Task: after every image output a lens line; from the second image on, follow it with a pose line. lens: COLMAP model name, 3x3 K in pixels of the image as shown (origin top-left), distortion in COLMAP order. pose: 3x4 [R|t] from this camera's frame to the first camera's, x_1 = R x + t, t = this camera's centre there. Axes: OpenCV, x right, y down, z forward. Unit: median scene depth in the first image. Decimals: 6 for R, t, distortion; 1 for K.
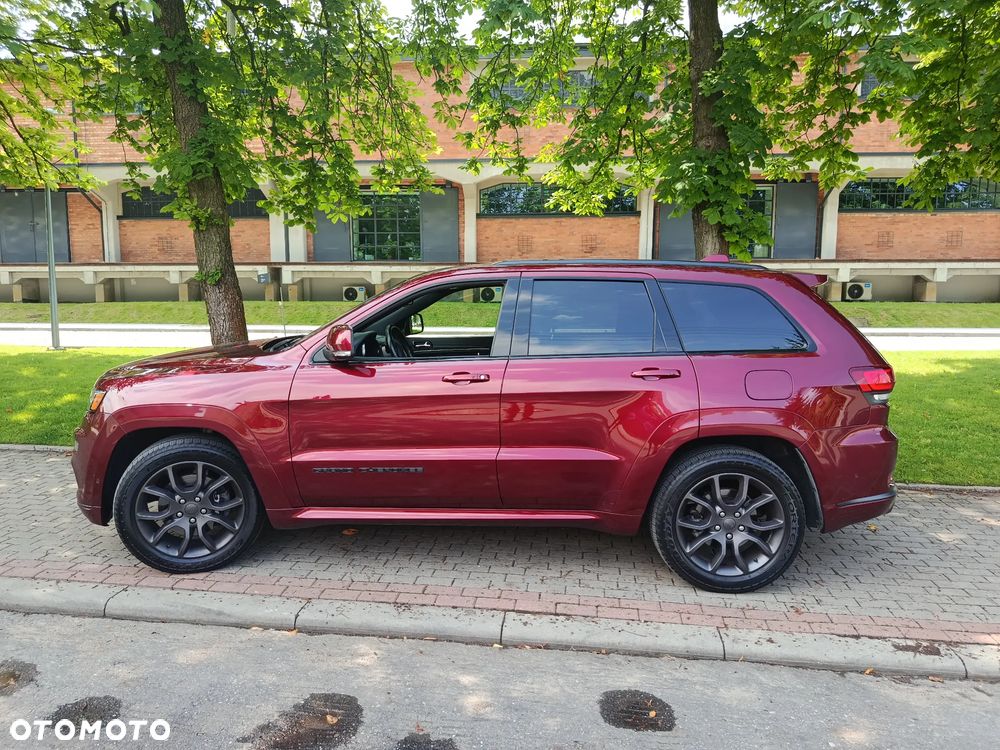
lens RADIAL K [[700.4, 0, 498.2], [0, 700.4, 379.6], [0, 0, 1]] dist [0.045066, -0.082423]
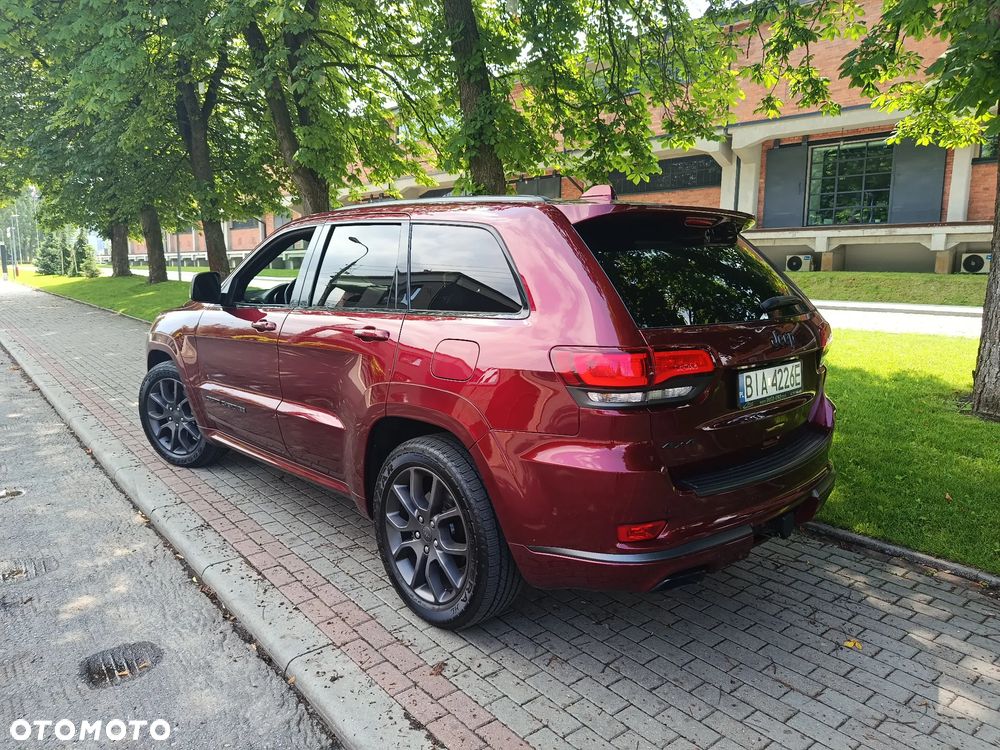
lens RADIAL K [[706.1, 0, 500.0], [0, 706.1, 375.0], [0, 0, 1]] dist [-0.000437, -0.007096]
pose [[0.713775, 0.105059, -0.692451, 0.921615], [-0.085313, 0.994365, 0.062926, -0.026246], [0.695160, 0.014159, 0.718716, 0.502955]]
